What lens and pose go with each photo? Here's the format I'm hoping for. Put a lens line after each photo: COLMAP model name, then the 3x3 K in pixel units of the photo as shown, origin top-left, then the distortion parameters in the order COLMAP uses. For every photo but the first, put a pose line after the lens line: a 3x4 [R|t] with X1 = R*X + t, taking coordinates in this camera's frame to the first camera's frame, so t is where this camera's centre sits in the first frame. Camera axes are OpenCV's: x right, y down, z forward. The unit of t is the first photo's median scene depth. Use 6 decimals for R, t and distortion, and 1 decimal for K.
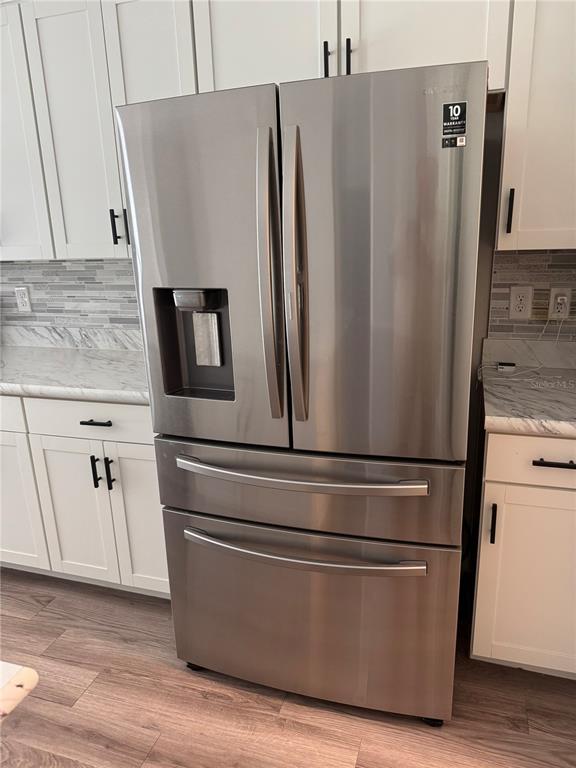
lens RADIAL K [[539.2, 0, 287.0], [0, 539.2, 386.2], [0, 0, 1]] dist [0.139313, -0.255468]
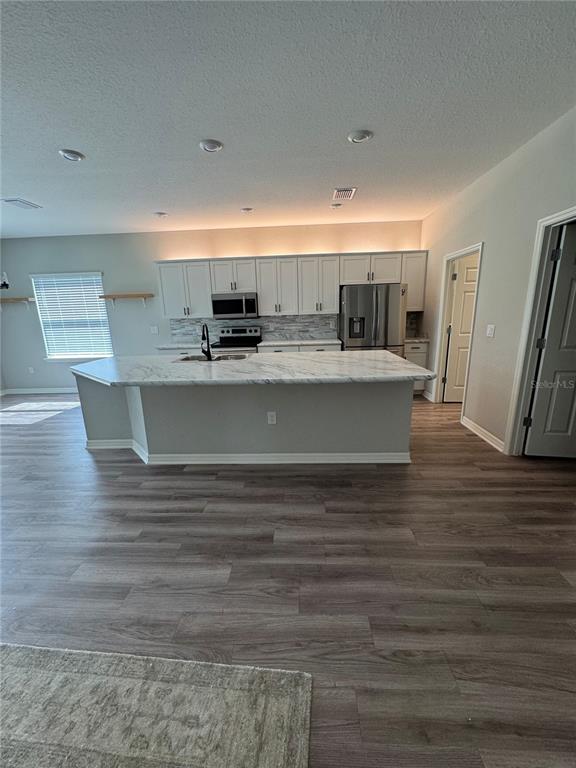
lens RADIAL K [[308.4, 0, 288.0], [0, 308.4, 384.0], [0, 0, 1]] dist [-0.001071, 0.000088]
pose [[0.965280, -0.056179, 0.255103, -0.938901], [0.069633, 0.996601, -0.044009, 0.324631], [-0.251764, 0.060244, 0.965912, -1.000420]]
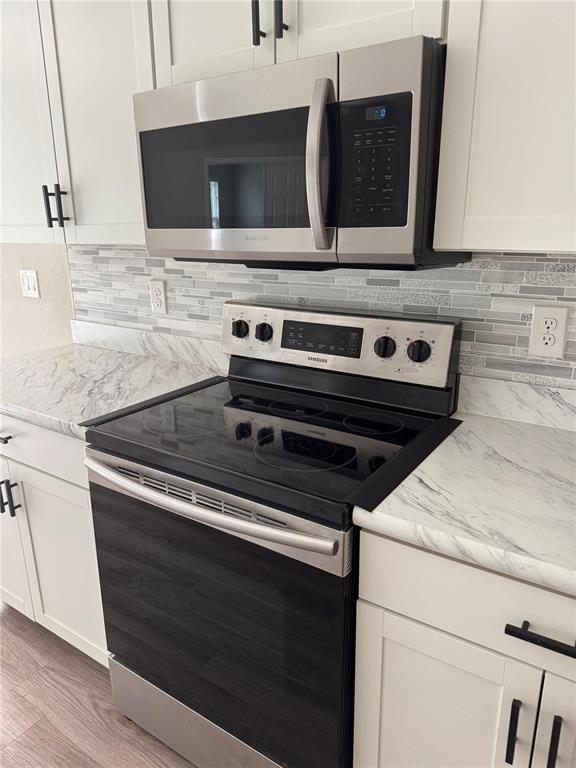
lens RADIAL K [[539.2, 0, 287.0], [0, 539.2, 386.2], [0, 0, 1]] dist [0.139313, -0.255468]
pose [[0.961566, 0.101869, -0.254976, -0.585965], [-0.096983, 0.994781, 0.031695, -0.105246], [0.256874, -0.005749, 0.966428, 0.478949]]
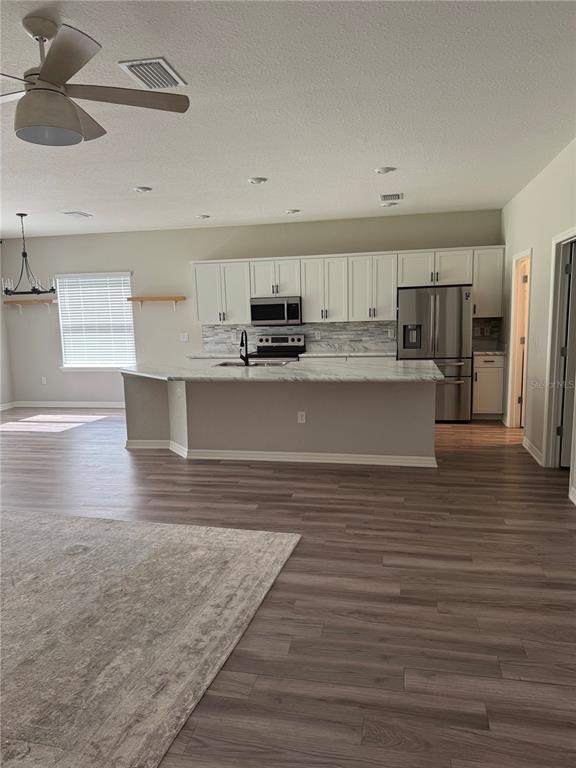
lens RADIAL K [[539.2, 0, 287.0], [0, 539.2, 386.2], [0, 0, 1]] dist [0.139313, -0.255468]
pose [[0.994526, -0.005884, 0.104323, -0.992402], [0.020997, 0.989300, -0.144375, 0.571878], [-0.102357, 0.145775, 0.984008, -1.966136]]
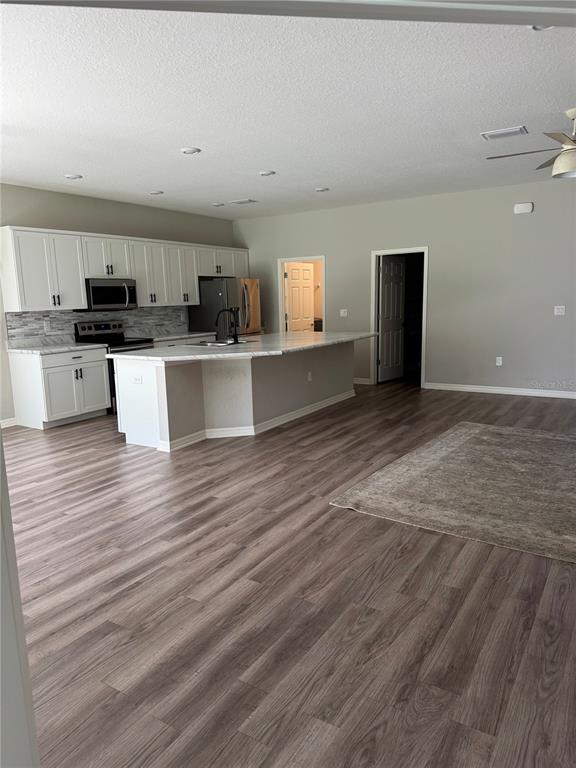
lens RADIAL K [[539.2, 0, 287.0], [0, 539.2, 386.2], [0, 0, 1]] dist [0.139313, -0.255468]
pose [[0.251101, -0.132817, 0.958806, -3.208357], [0.285700, 0.956581, 0.057687, 0.257802], [-0.924837, 0.259446, 0.278144, -0.520226]]
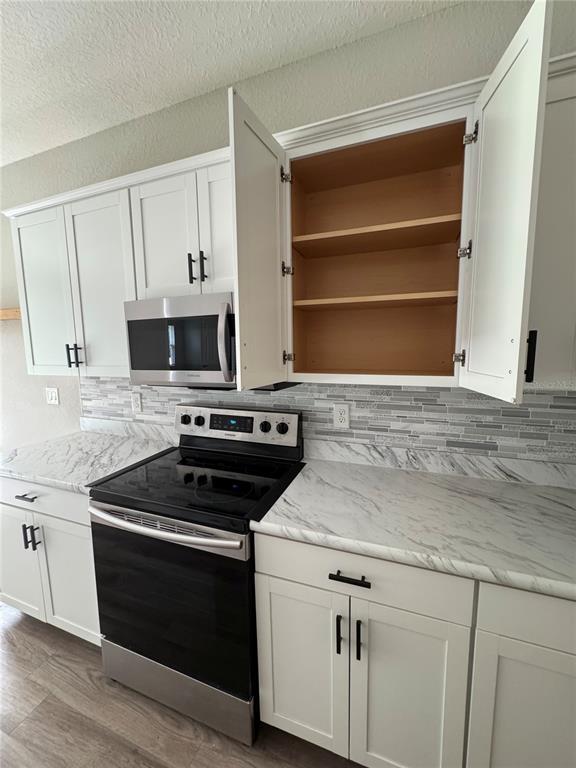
lens RADIAL K [[308.4, 0, 288.0], [0, 308.4, 384.0], [0, 0, 1]] dist [-0.001071, 0.000088]
pose [[0.998793, 0.025372, -0.042052, -0.567560], [-0.031484, 0.987923, -0.151713, -0.129684], [0.037695, 0.152854, 0.987530, 0.435686]]
